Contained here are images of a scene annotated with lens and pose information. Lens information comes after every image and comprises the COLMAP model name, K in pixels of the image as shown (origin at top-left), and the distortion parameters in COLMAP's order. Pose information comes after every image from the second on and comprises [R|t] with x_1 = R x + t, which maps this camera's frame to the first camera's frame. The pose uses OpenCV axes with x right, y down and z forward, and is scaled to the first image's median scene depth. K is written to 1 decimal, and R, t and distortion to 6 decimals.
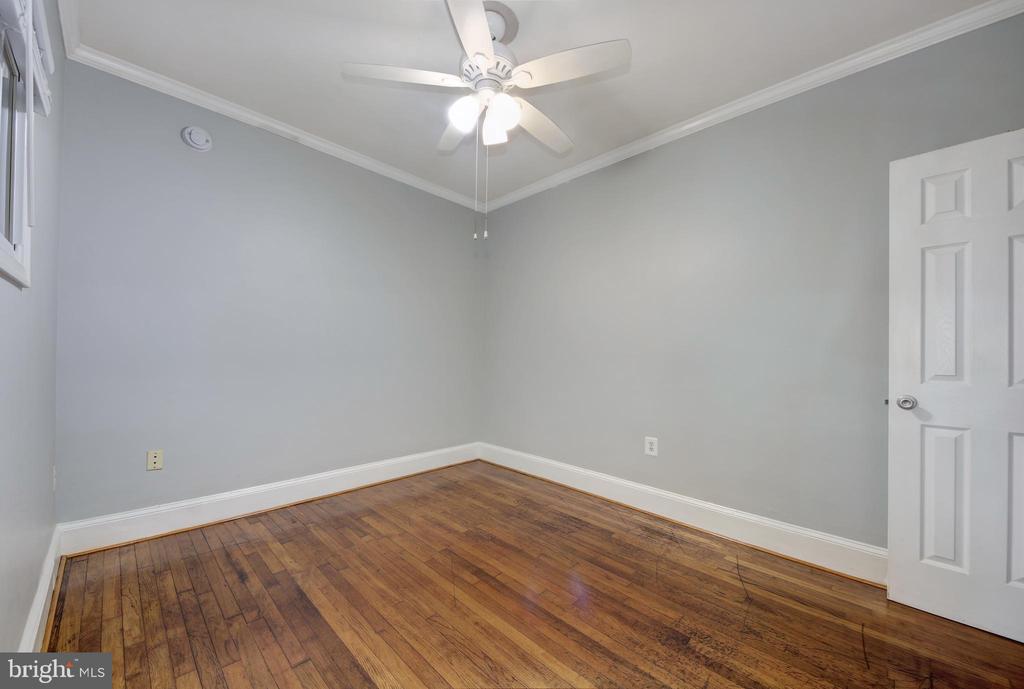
lens RADIAL K [[383.1, 0, 515.1], [0, 383.1, 353.8], [0, 0, 1]] dist [0.066267, -0.029656]
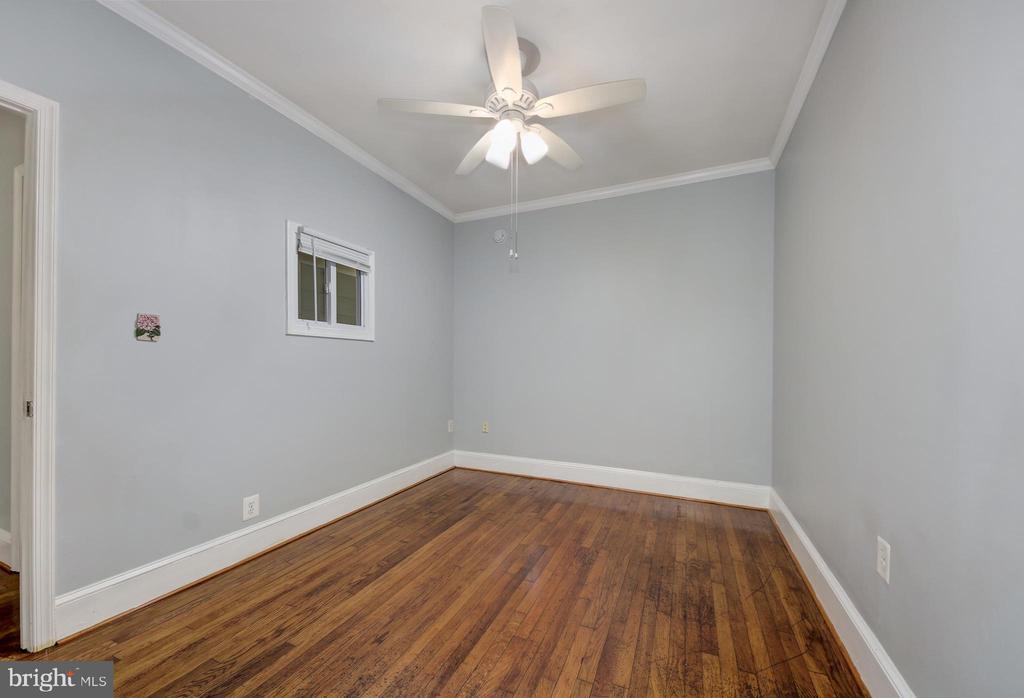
lens RADIAL K [[388.7, 0, 519.9], [0, 388.7, 364.8], [0, 0, 1]] dist [0.055534, -0.024517]
pose [[0.358842, -0.013775, -0.933297, 0.891266], [0.003695, 0.999904, -0.013337, 0.013005], [0.933391, 0.001337, 0.358859, 0.587399]]
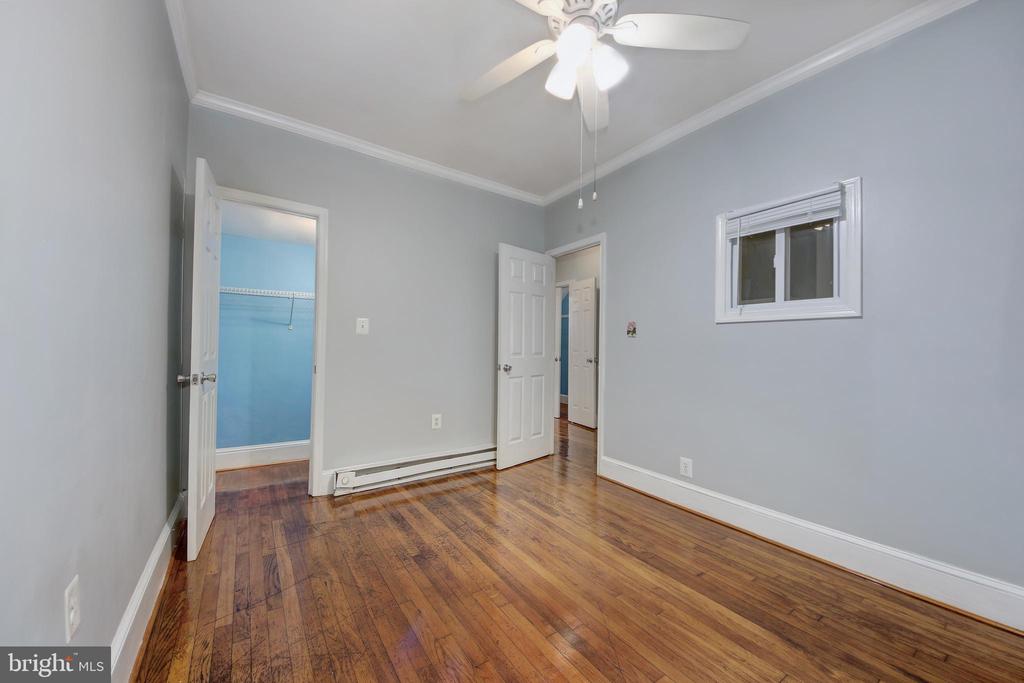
lens RADIAL K [[386.2, 0, 512.0], [0, 386.2, 341.5], [0, 0, 1]] dist [-0.001284, -0.000300]
pose [[-0.977650, -0.029137, 0.208211, -0.104440], [-0.033481, 0.999288, -0.017367, 0.005106], [-0.207557, -0.023950, -0.977930, 1.718080]]
